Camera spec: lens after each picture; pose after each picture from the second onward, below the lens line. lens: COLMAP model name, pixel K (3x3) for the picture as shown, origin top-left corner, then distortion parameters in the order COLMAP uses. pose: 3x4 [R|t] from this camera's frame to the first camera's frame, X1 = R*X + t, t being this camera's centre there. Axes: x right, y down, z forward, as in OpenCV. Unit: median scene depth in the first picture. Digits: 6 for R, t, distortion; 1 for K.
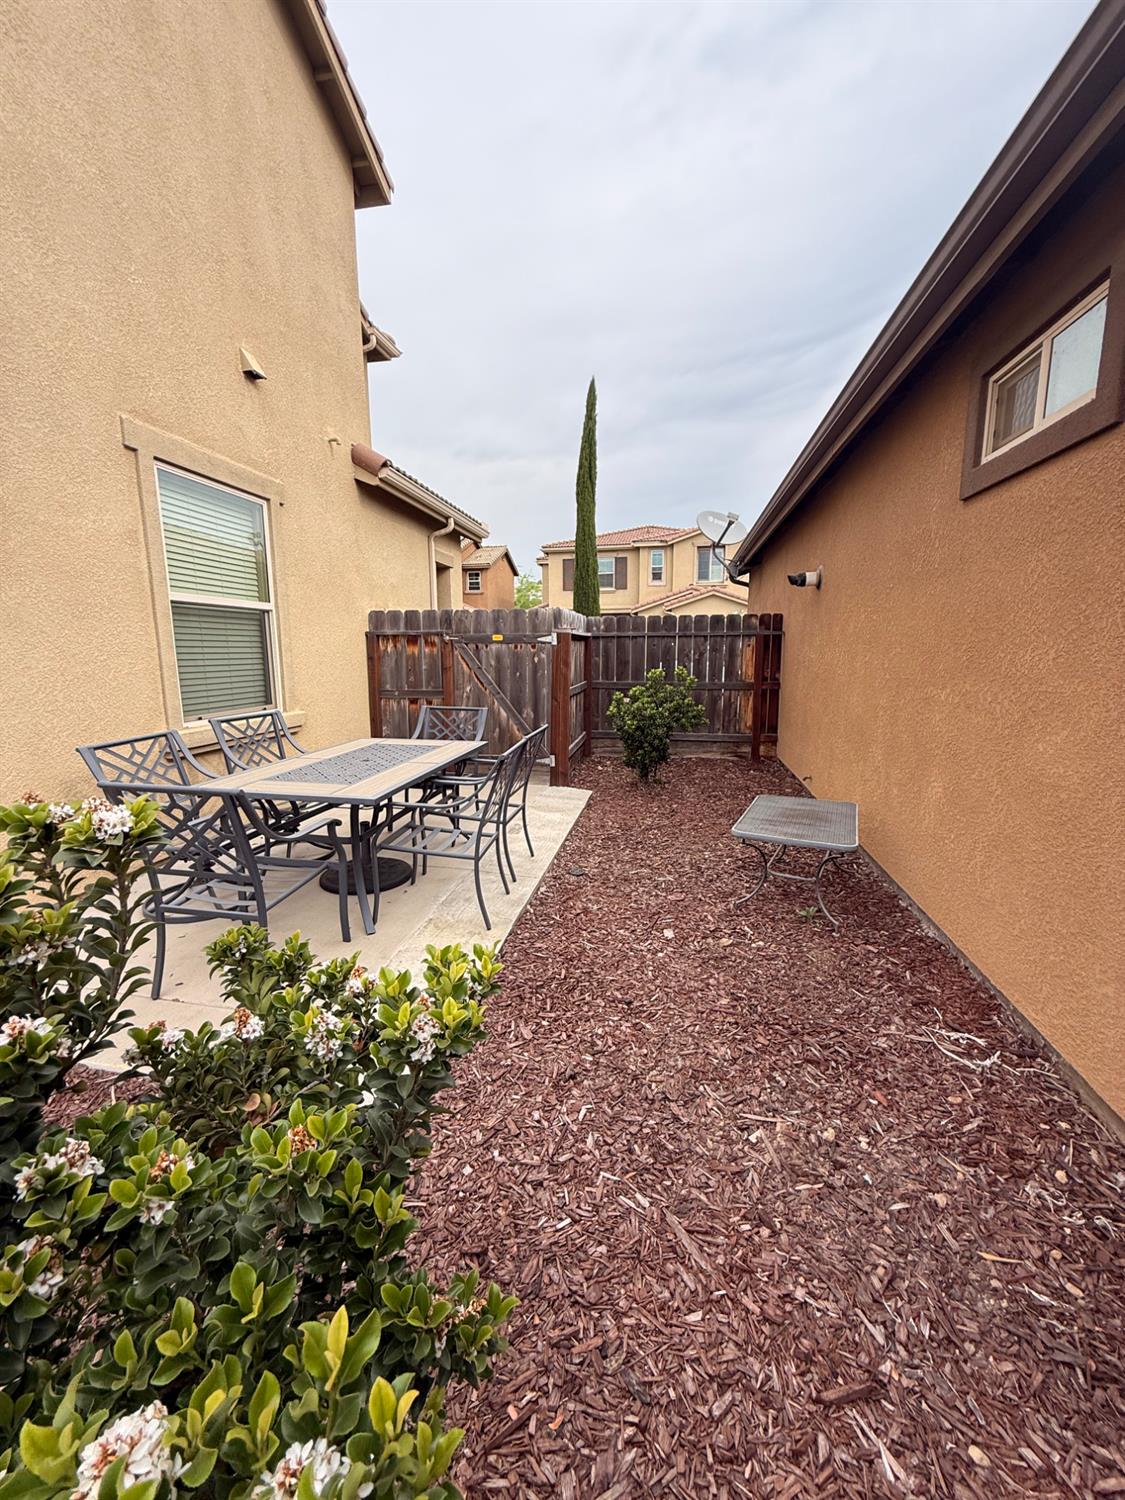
lens RADIAL K [[593.7, 0, 558.8], [0, 593.7, 747.7], [0, 0, 1]] dist [0.002625, 0.000095]
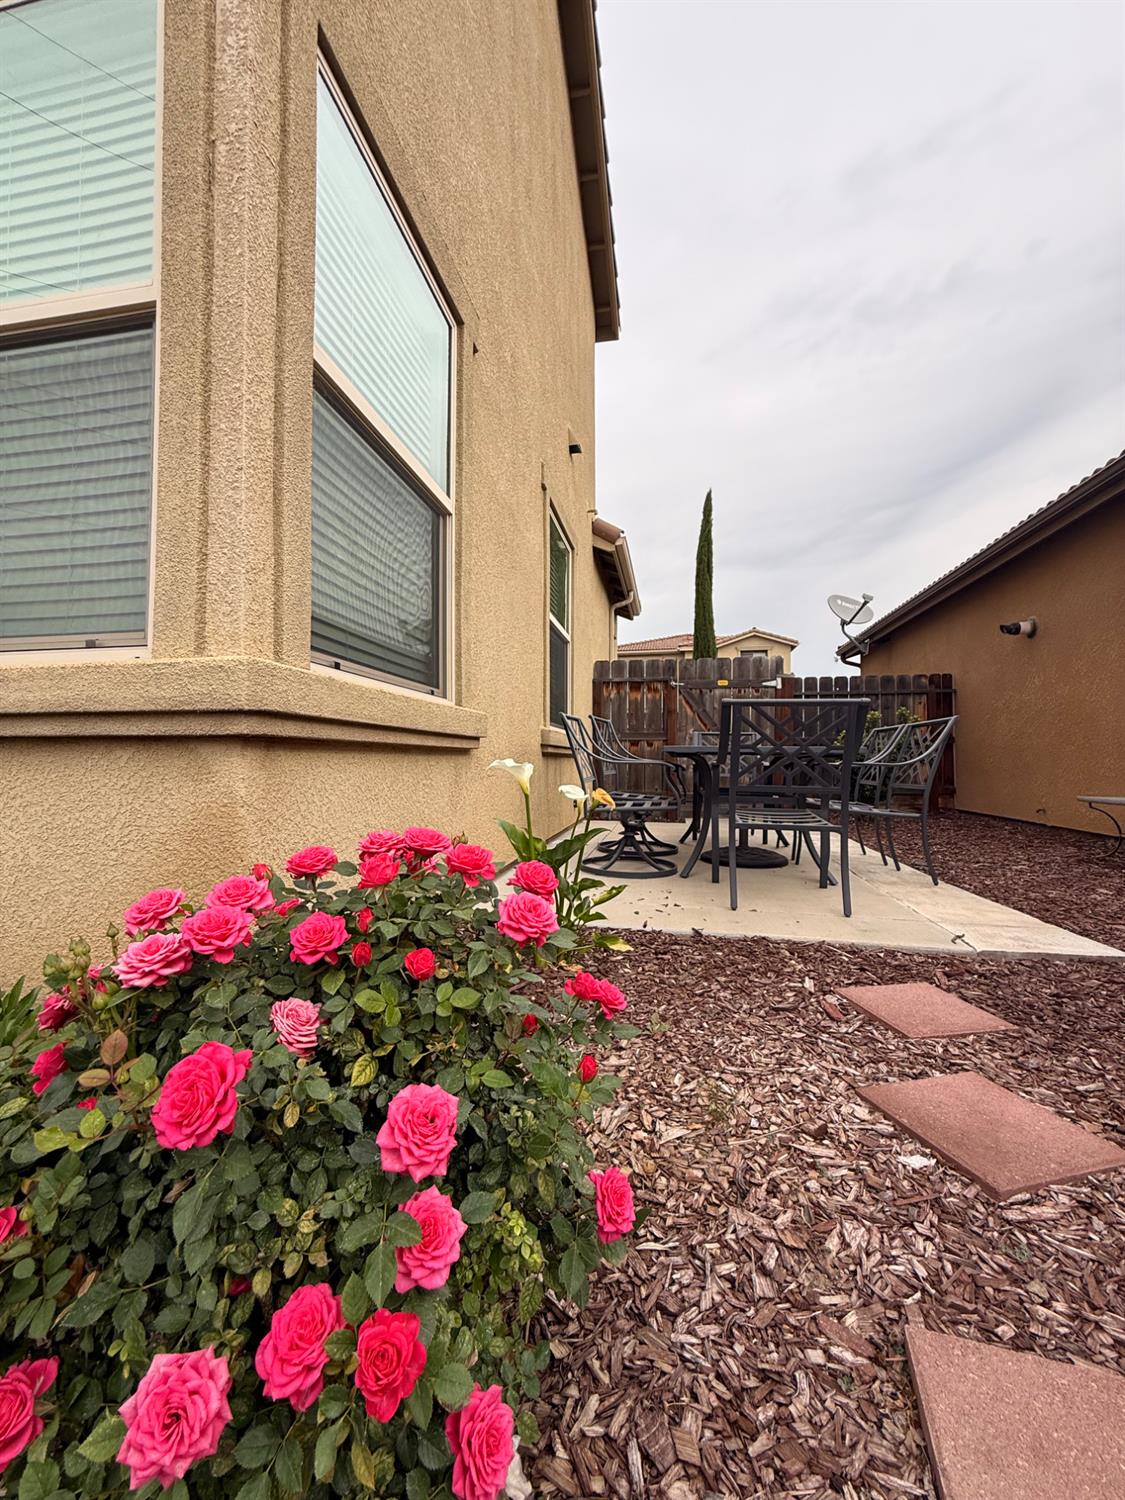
lens RADIAL K [[593.7, 0, 560.4], [0, 593.7, 749.1], [0, 0, 1]] dist [0.002625, 0.000095]
pose [[0.999959, 0.009061, -0.000318, -0.384881], [-0.008969, 0.983459, -0.180907, 0.128372], [-0.001327, 0.180902, 0.983500, -0.045248]]
